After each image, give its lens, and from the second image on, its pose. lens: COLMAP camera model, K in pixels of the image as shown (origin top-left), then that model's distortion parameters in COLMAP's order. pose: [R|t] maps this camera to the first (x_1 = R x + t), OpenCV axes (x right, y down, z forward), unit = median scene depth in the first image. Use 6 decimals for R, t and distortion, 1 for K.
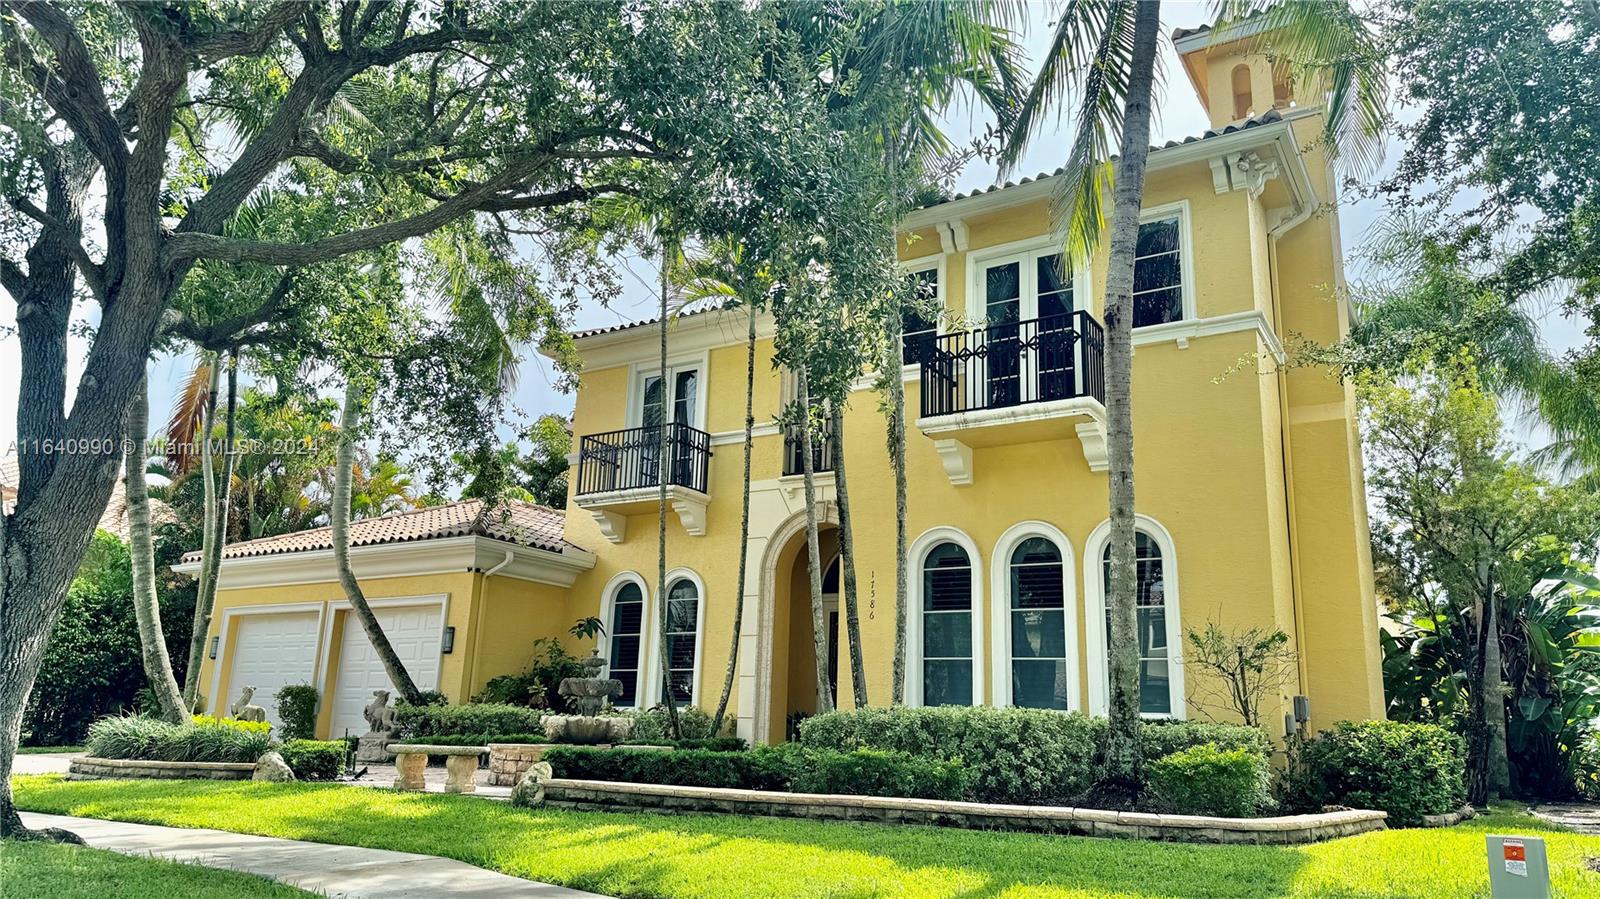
lens RADIAL K [[1128.5, 0, 793.1], [0, 1128.5, 438.8], [0, 0, 1]] dist [0.097683, -0.125421]
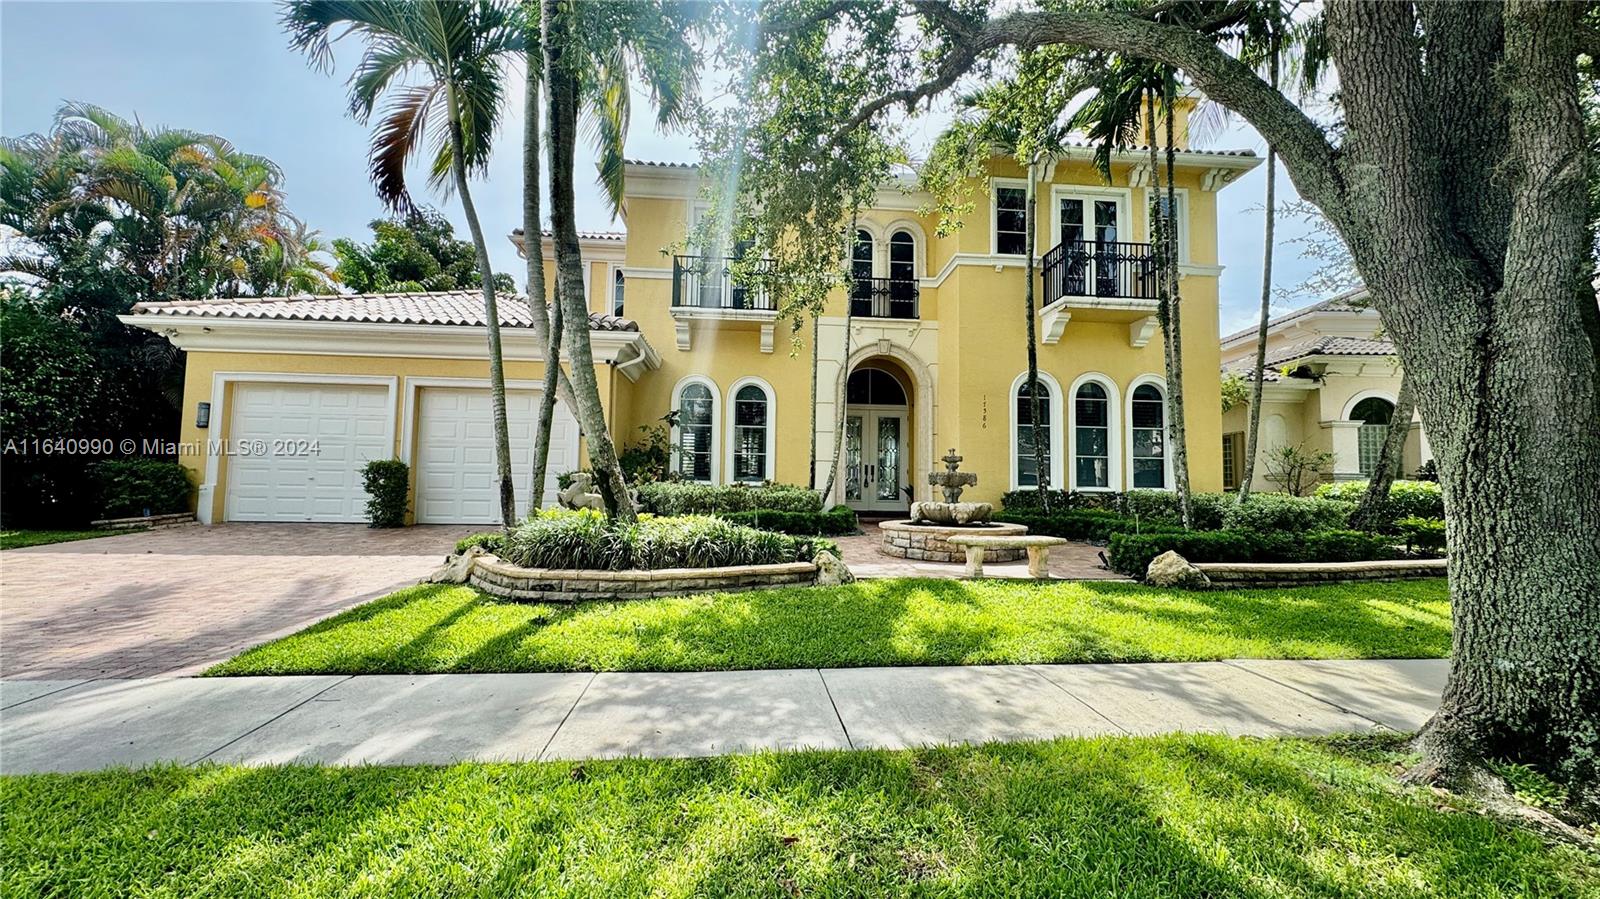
lens RADIAL K [[637.9, 0, 800.0], [0, 637.9, 449.5], [0, 0, 1]] dist [0.001144, -0.006942]
pose [[0.797626, 0.013299, 0.603005, -0.630317], [-0.144829, 0.974730, 0.170076, 0.082488], [-0.585506, -0.222990, 0.779396, 0.492034]]
